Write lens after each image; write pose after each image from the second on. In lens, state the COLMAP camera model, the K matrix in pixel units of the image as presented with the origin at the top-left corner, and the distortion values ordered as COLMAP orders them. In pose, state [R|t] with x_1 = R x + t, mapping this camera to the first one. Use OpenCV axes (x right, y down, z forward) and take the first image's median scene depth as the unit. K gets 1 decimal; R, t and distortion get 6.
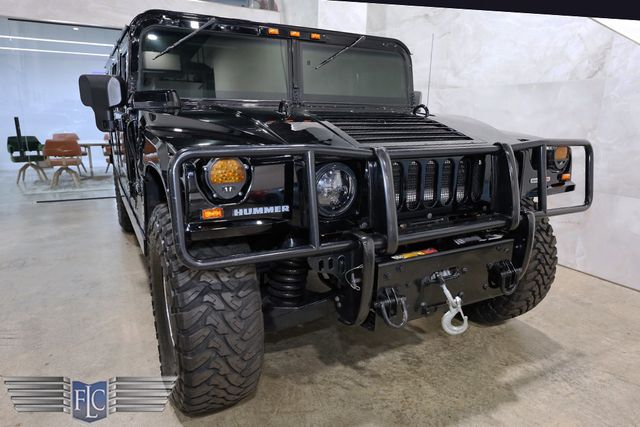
lens RADIAL K [[416.7, 0, 312.6], [0, 416.7, 213.0], [0, 0, 1]] dist [-0.009211, 0.001364]
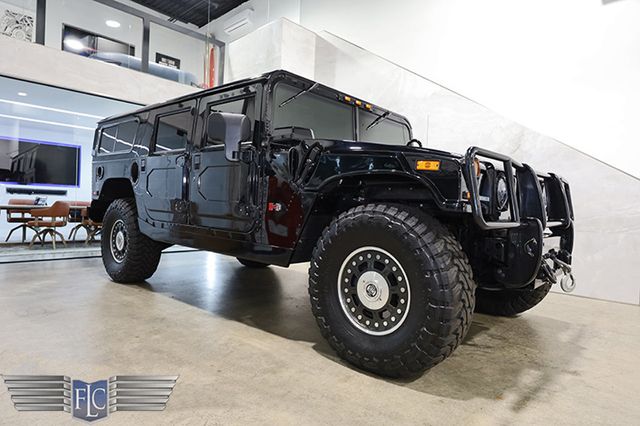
lens RADIAL K [[390.1, 0, 320.0], [0, 390.1, 213.0], [0, 0, 1]] dist [-0.000539, 0.000932]
pose [[0.937708, 0.021512, 0.346759, -0.612847], [0.049910, 0.979388, -0.195725, 0.155896], [-0.343822, 0.200839, 0.917306, -0.006759]]
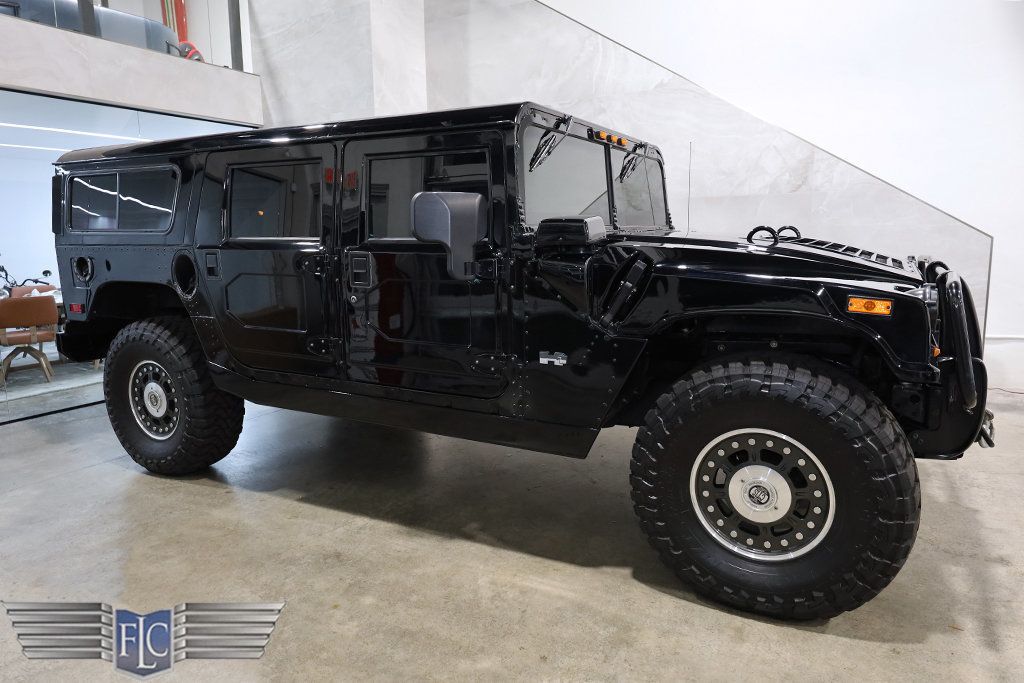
lens RADIAL K [[666.6, 0, 500.2], [0, 666.6, 340.8], [0, 0, 1]] dist [-0.009211, 0.001364]
pose [[0.842728, -0.110444, 0.526888, -0.949244], [0.149978, 0.988147, -0.032750, -0.057866], [-0.517026, 0.106622, 0.849303, 0.134372]]
